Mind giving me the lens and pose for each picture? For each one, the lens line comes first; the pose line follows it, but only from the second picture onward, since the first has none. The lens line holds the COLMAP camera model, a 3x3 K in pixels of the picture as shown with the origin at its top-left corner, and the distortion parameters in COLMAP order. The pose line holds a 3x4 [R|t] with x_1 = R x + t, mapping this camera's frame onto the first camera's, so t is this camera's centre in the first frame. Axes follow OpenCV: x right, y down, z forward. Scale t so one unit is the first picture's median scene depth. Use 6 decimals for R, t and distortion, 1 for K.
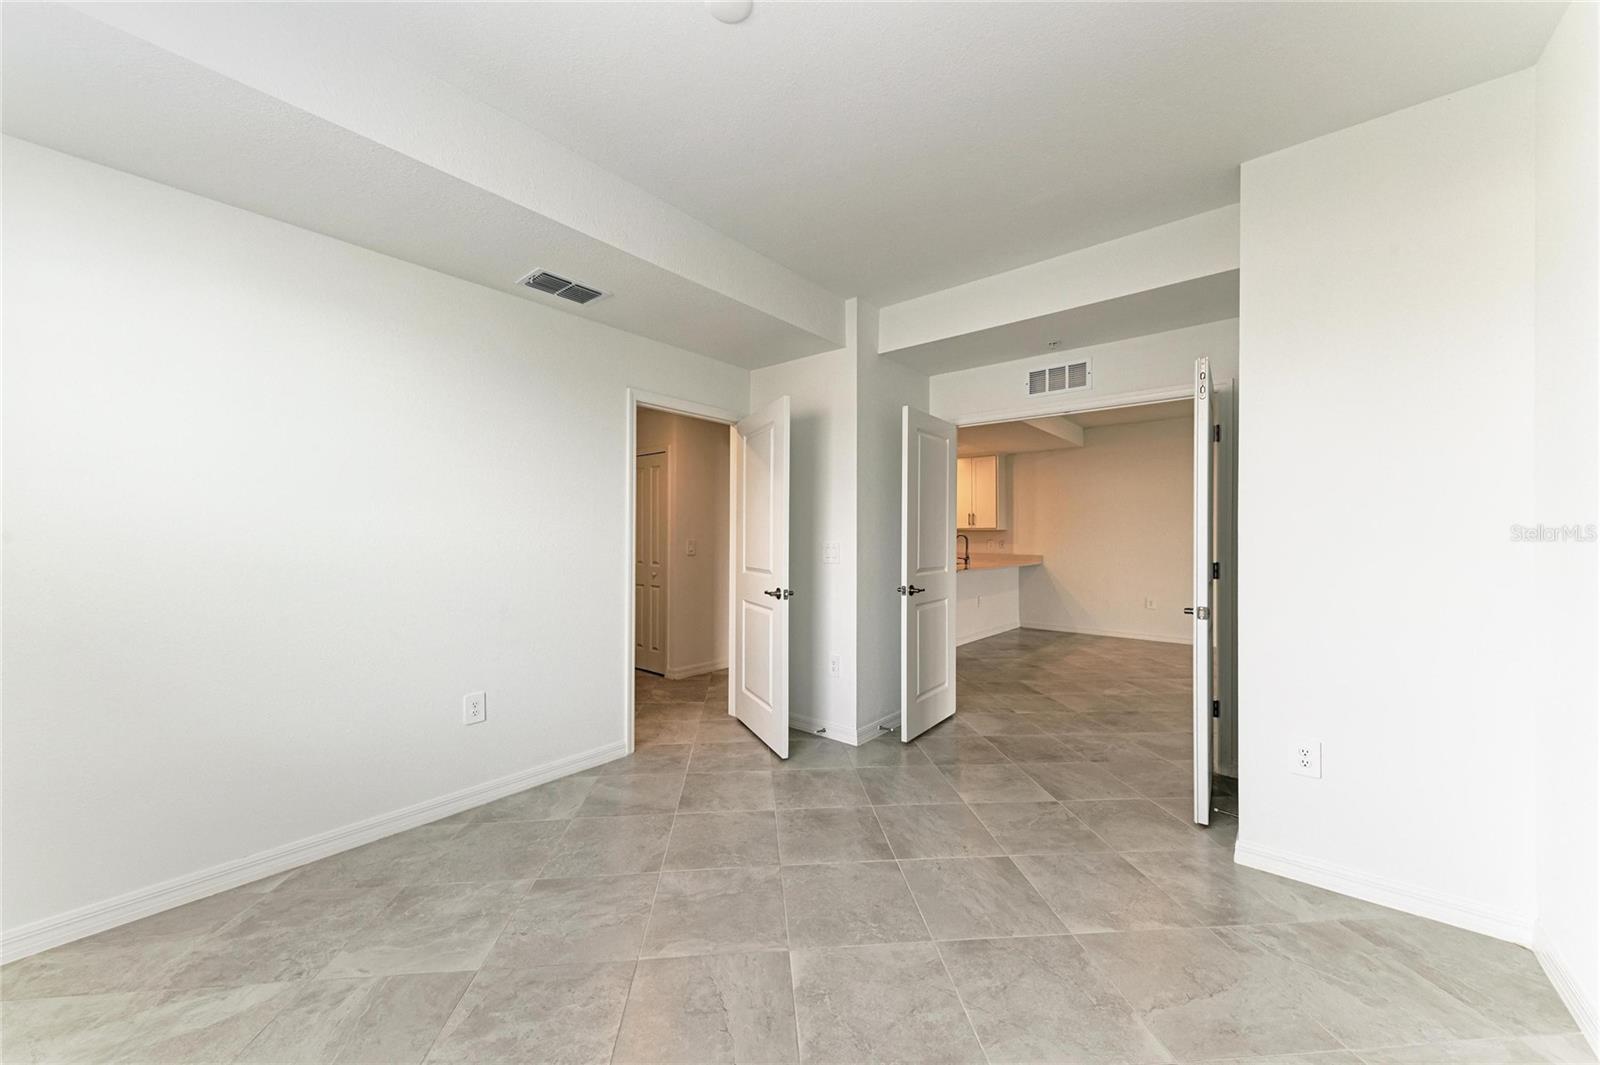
lens RADIAL K [[573.2, 0, 800.0], [0, 573.2, 532.5], [0, 0, 1]] dist [-0.000012, -0.000001]
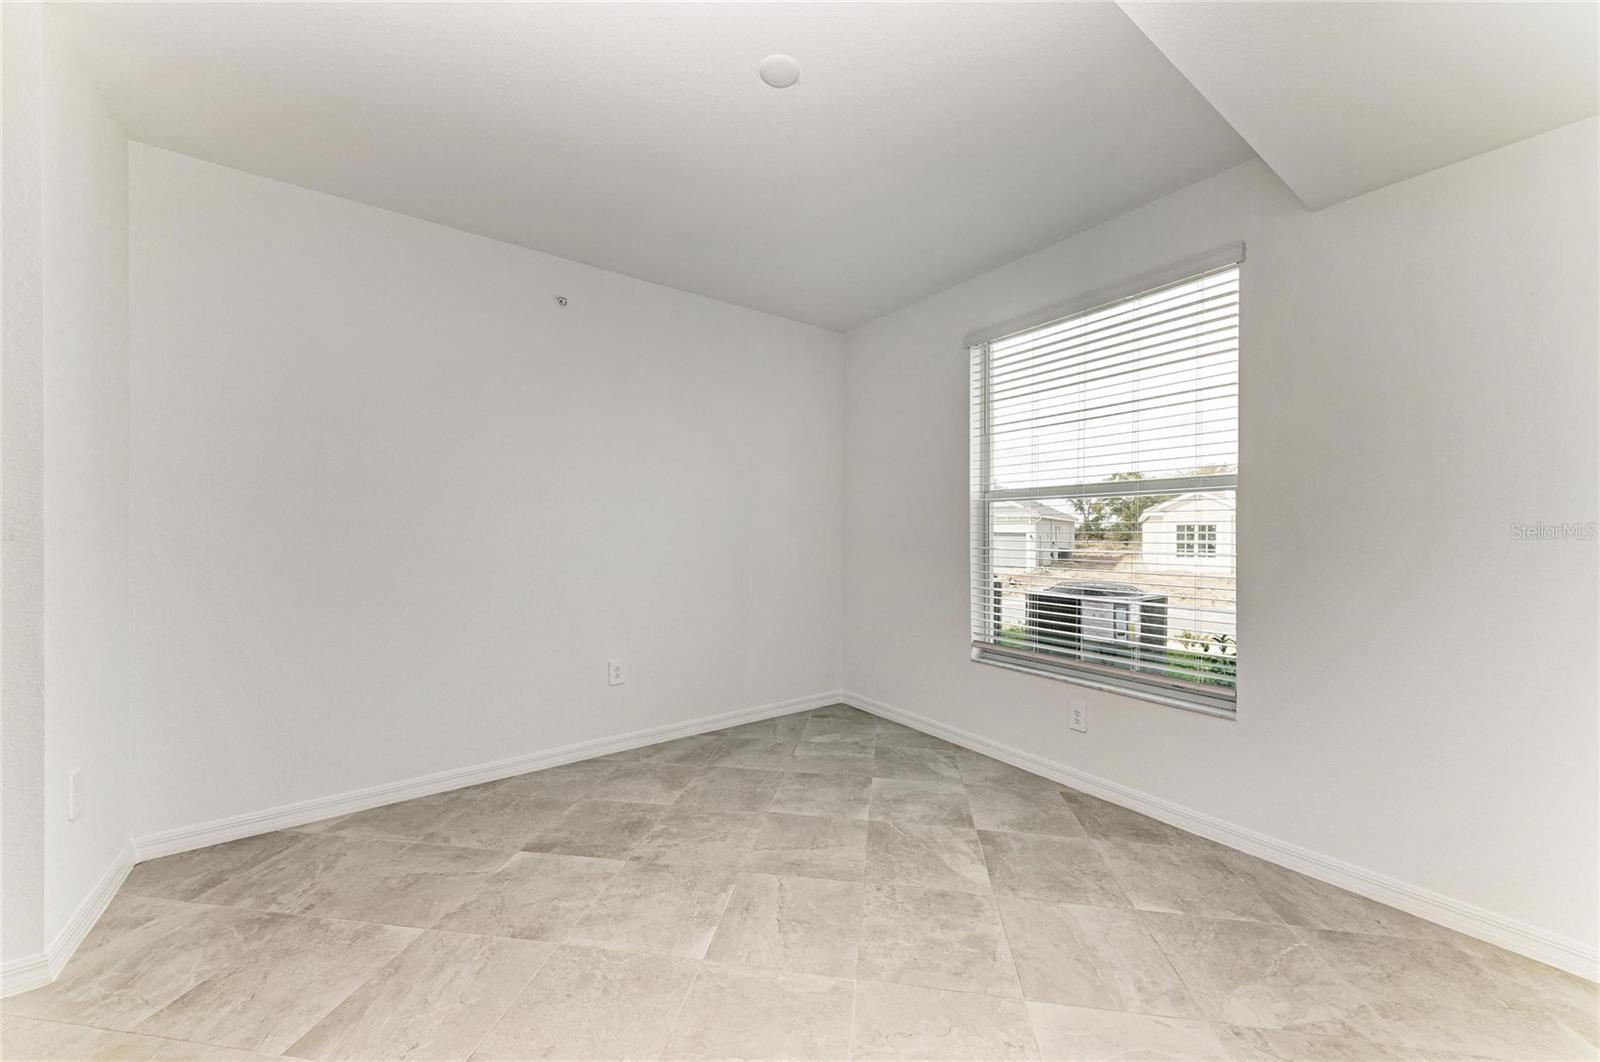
lens RADIAL K [[573.2, 0, 800.0], [0, 573.2, 531.0], [0, 0, 1]] dist [-0.000012, -0.000001]
pose [[-0.968895, -0.006998, 0.247375, -0.439401], [-0.008310, 0.999956, -0.004257, 0.010241], [-0.247334, -0.006180, -0.968911, 2.029464]]
